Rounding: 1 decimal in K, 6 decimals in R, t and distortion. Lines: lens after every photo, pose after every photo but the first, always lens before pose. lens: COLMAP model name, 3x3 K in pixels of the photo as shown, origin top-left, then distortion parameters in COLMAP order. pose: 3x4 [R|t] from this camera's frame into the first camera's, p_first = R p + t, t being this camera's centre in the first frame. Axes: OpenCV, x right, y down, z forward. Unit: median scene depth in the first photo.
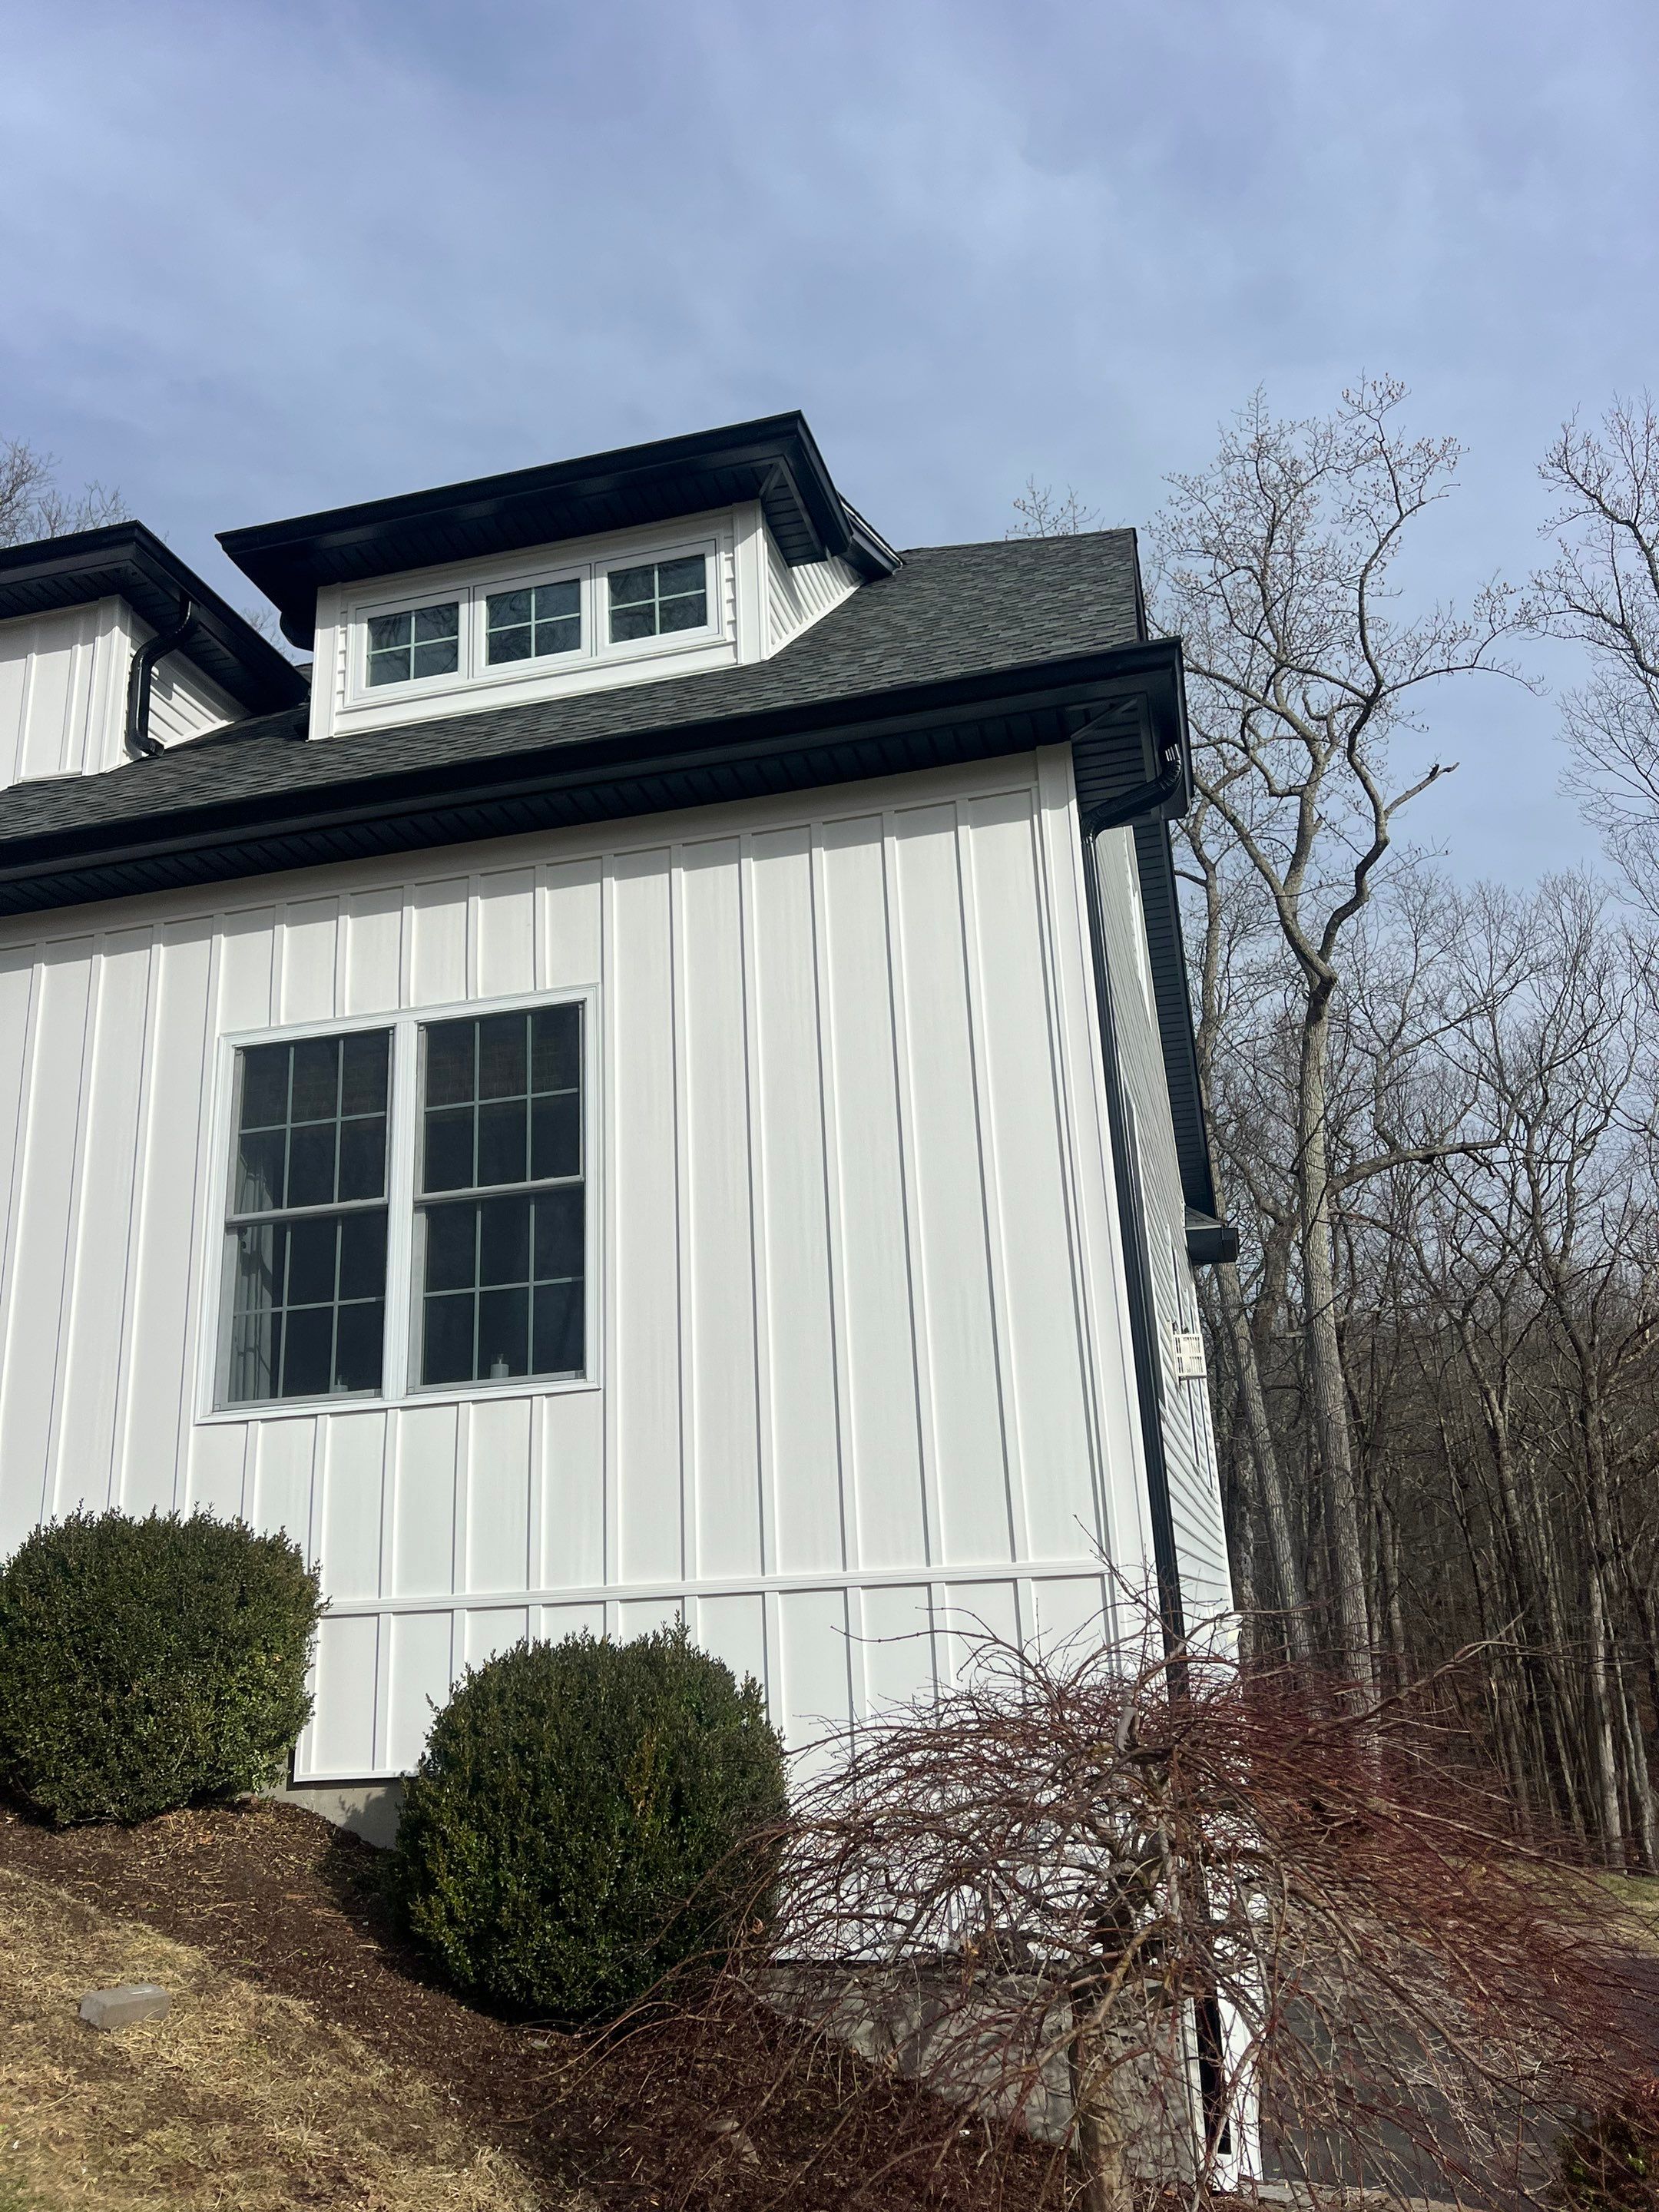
lens RADIAL K [[1639.5, 0, 827.5], [0, 1639.5, 1074.5], [0, 0, 1]] dist [0.041557, 0.002174]
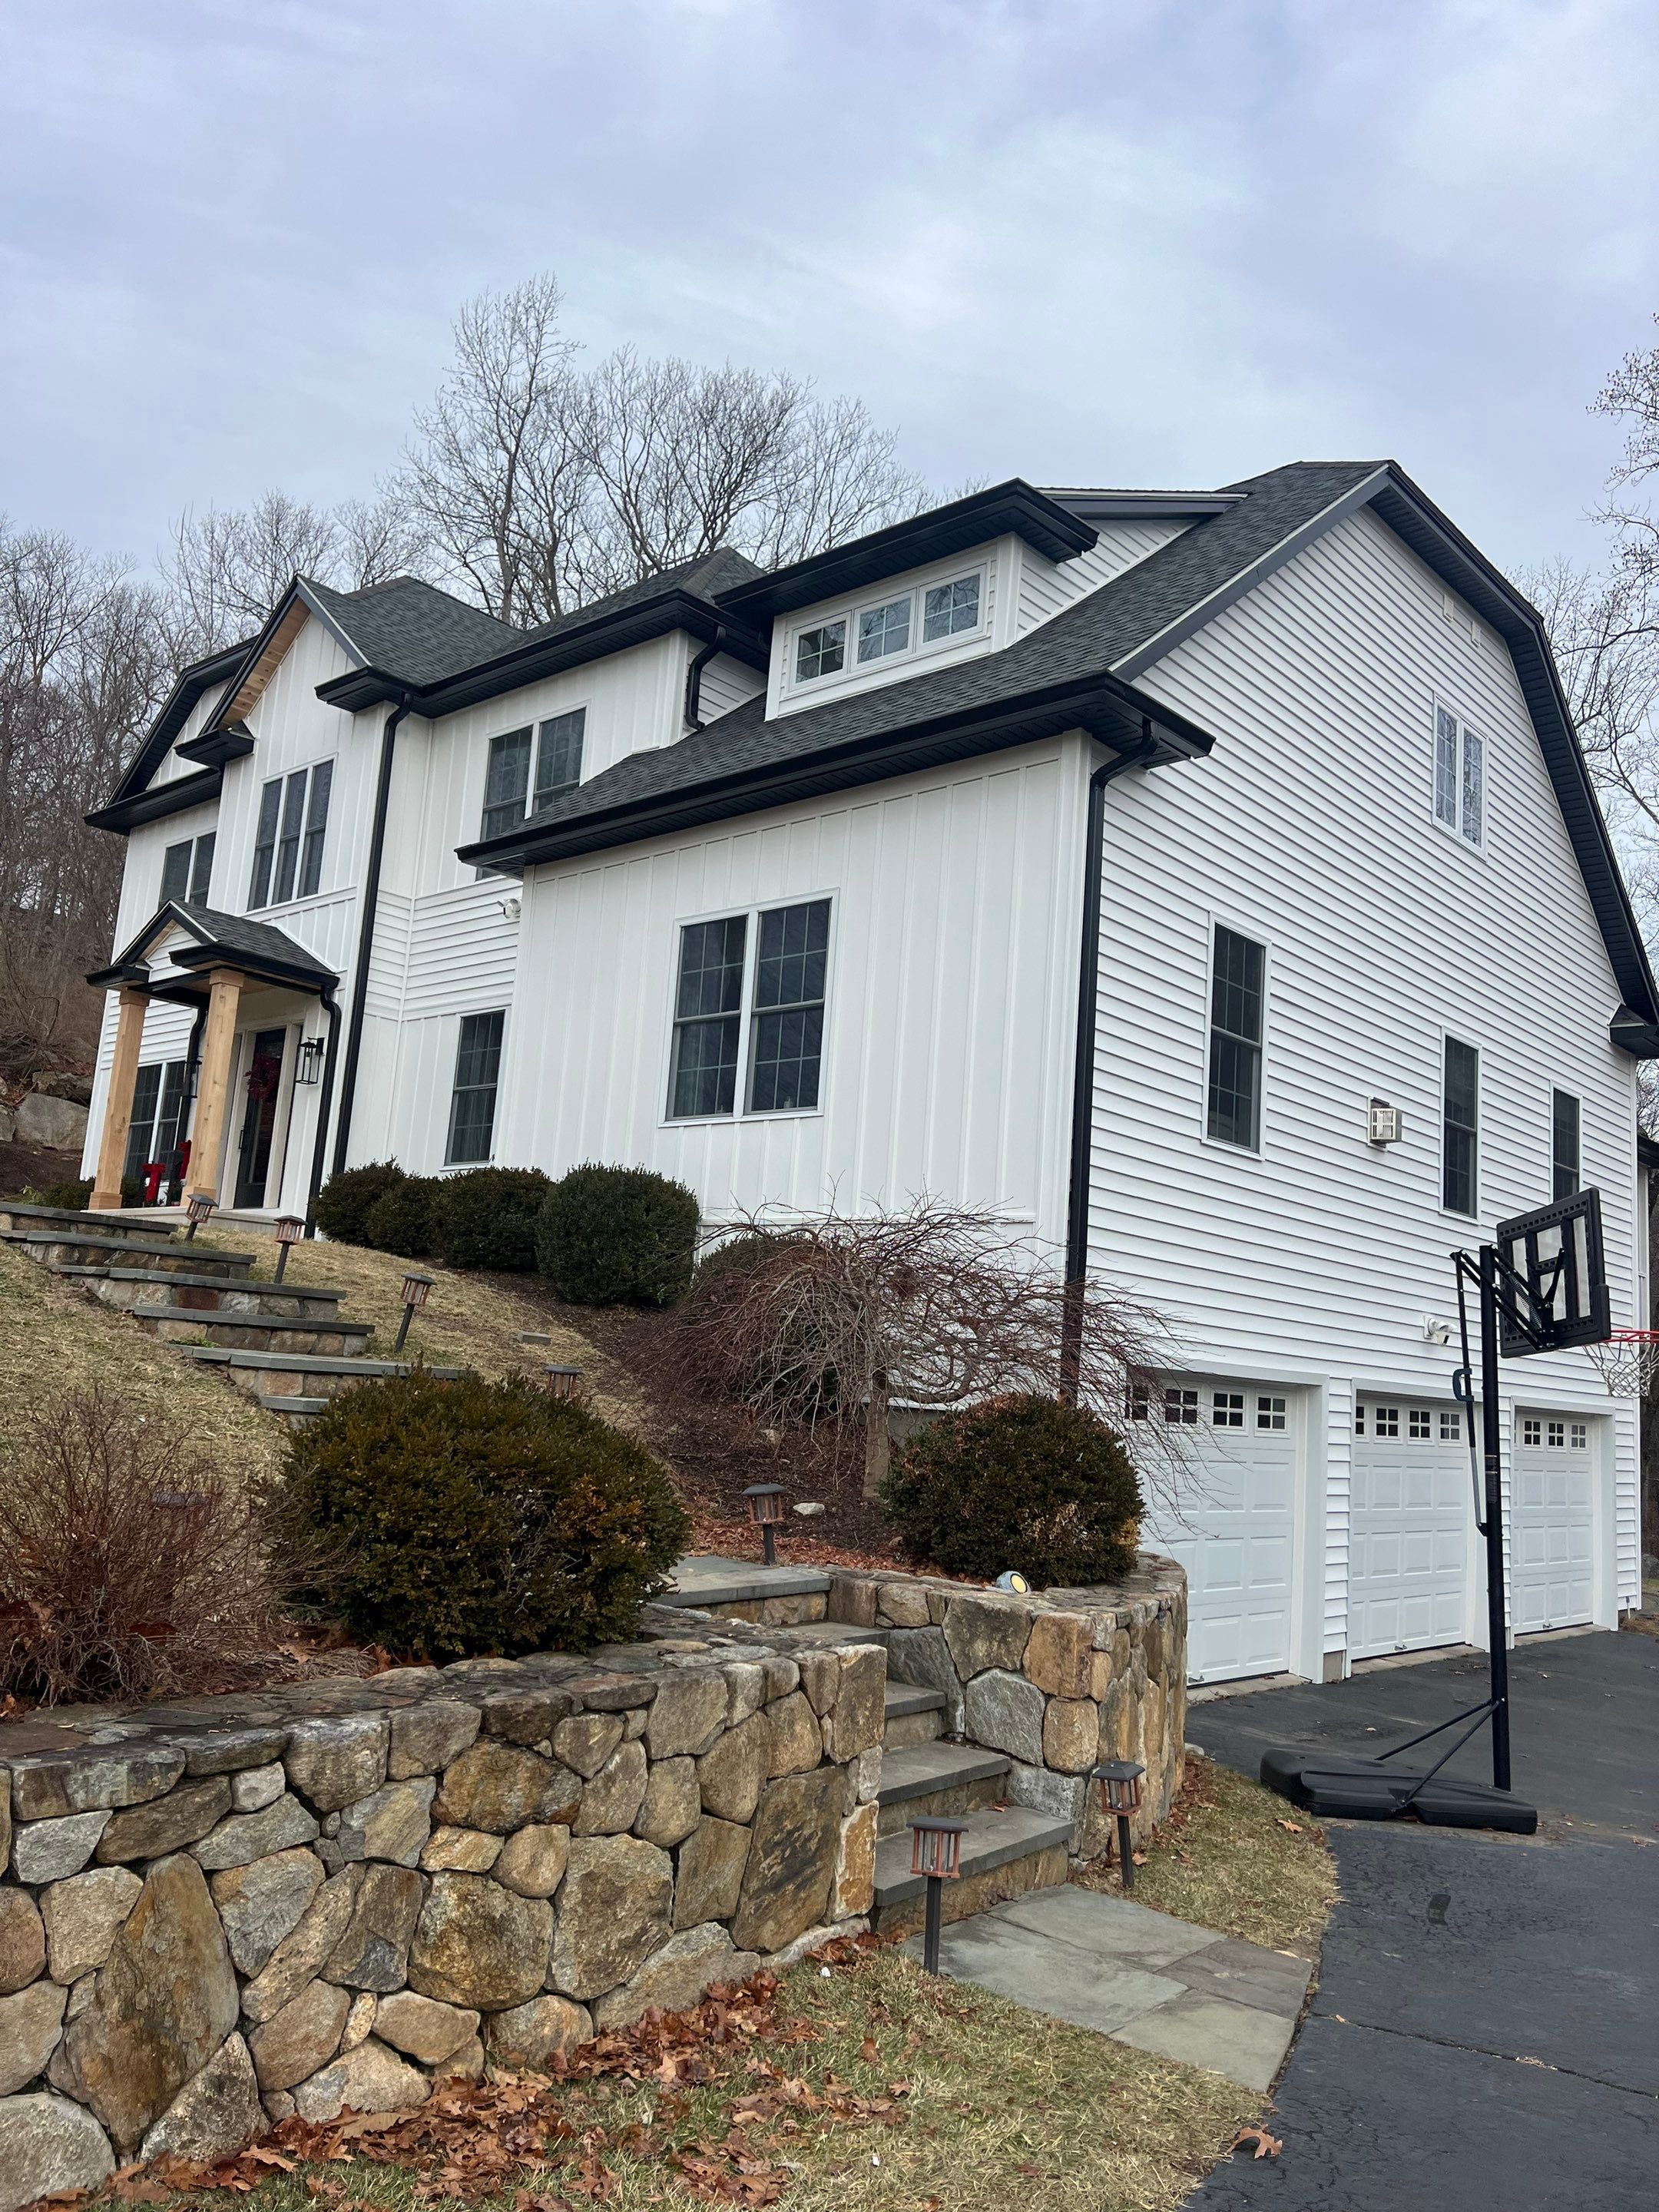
lens RADIAL K [[1639.5, 0, 827.5], [0, 1639.5, 1074.5], [0, 0, 1]] dist [0.041557, 0.002174]
pose [[0.871862, 0.025540, -0.489084, 0.691898], [0.038512, 0.991972, 0.120454, -0.067205], [0.488234, -0.123855, 0.863879, -0.515126]]
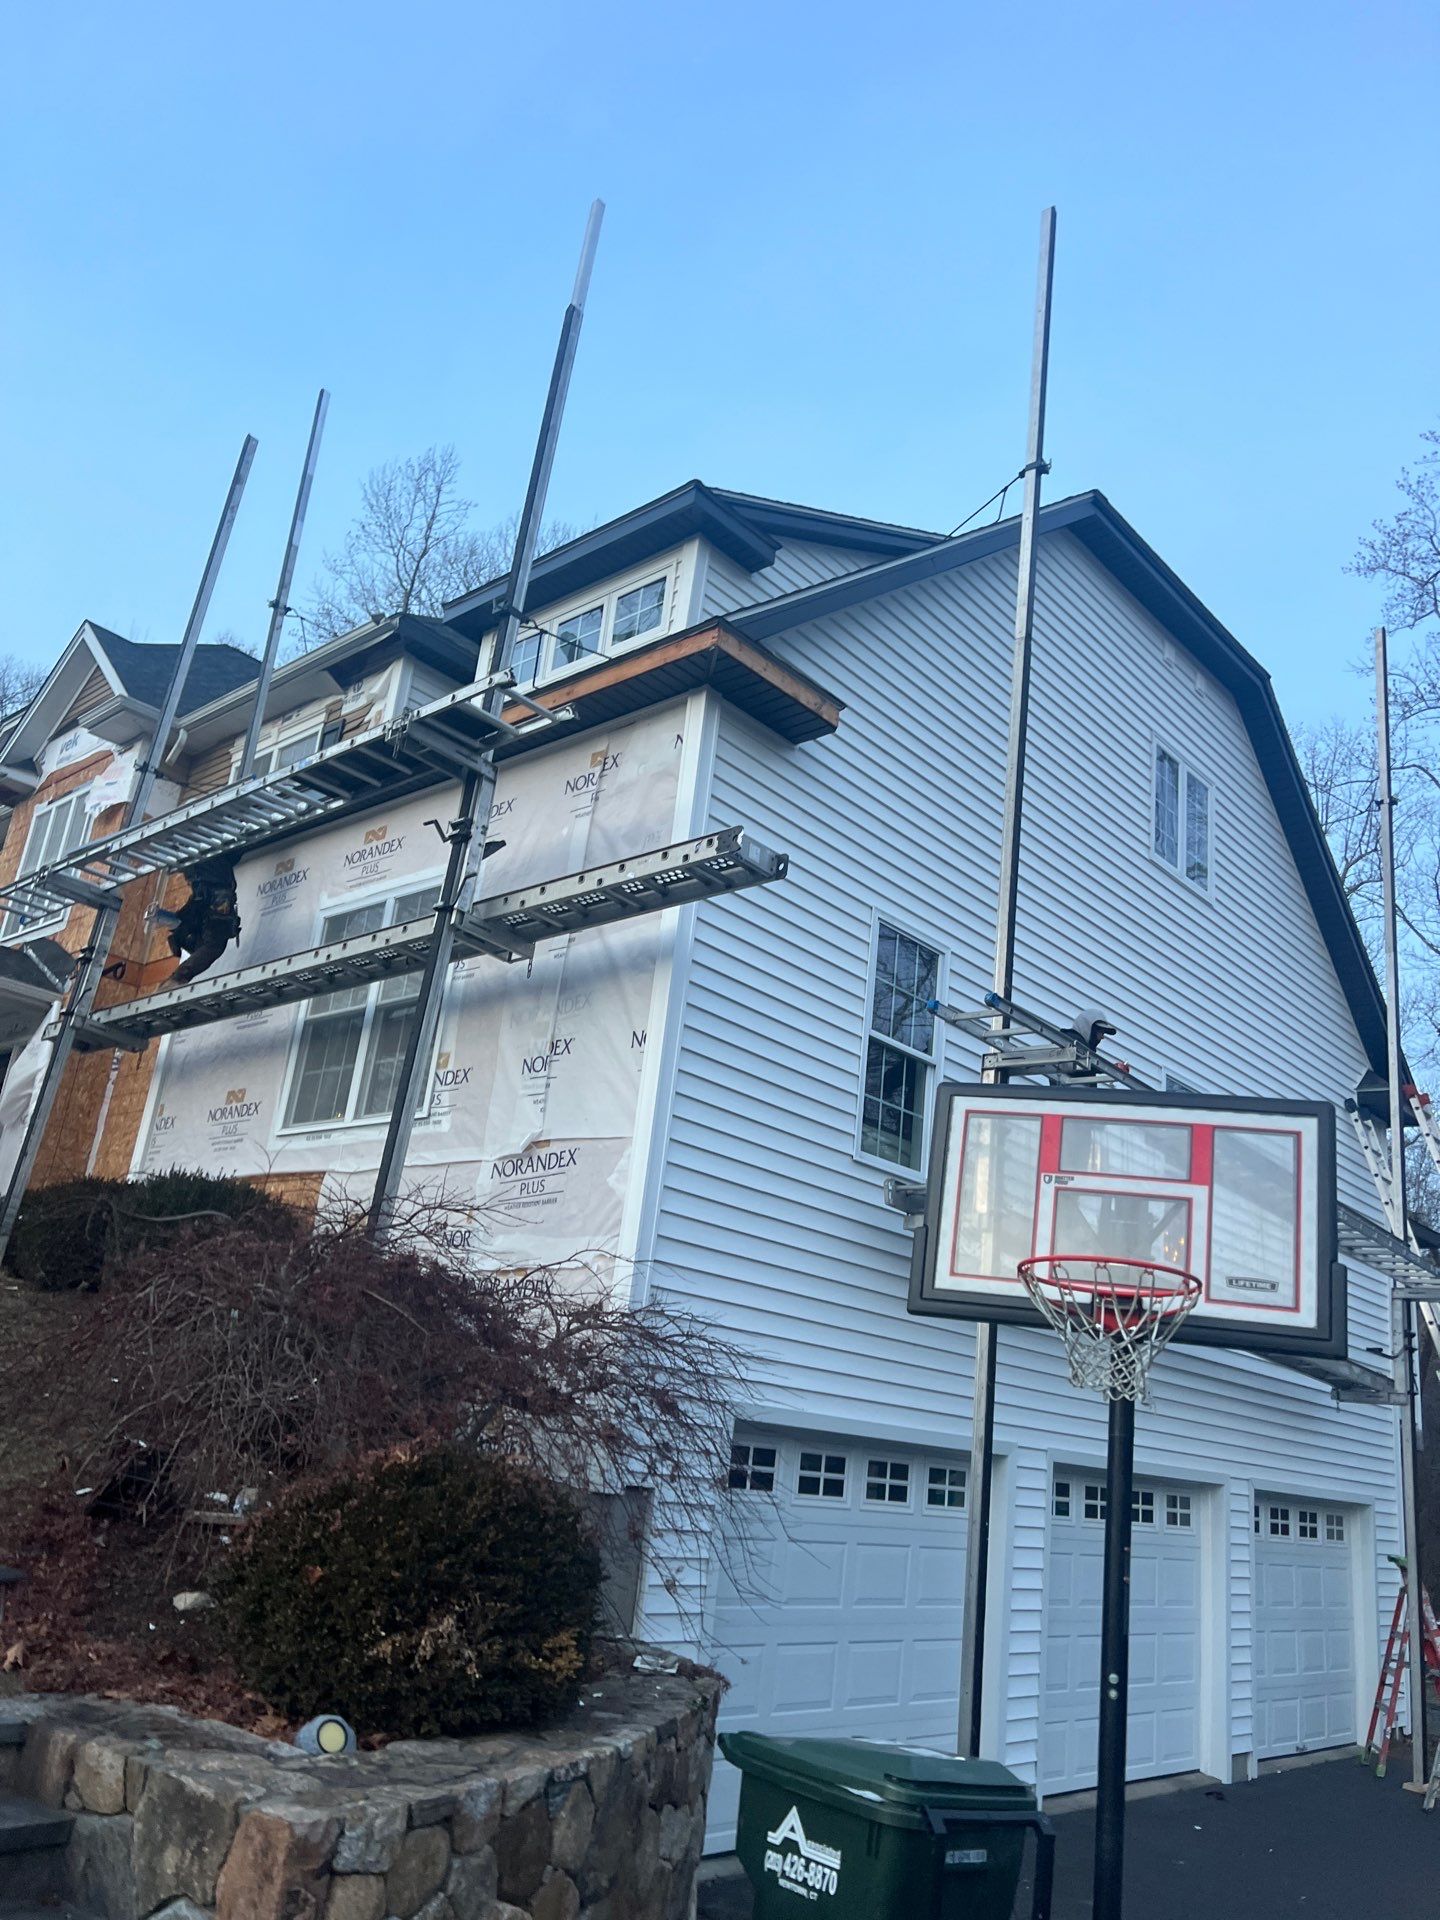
lens RADIAL K [[1424.9, 0, 720.0], [0, 1424.9, 960.0], [0, 0, 1]] dist [0.091987, -0.088670]
pose [[0.870596, -0.017910, -0.491672, 0.735789], [0.007395, 0.999701, -0.023322, 0.063341], [0.491942, 0.016669, 0.870468, -0.087312]]
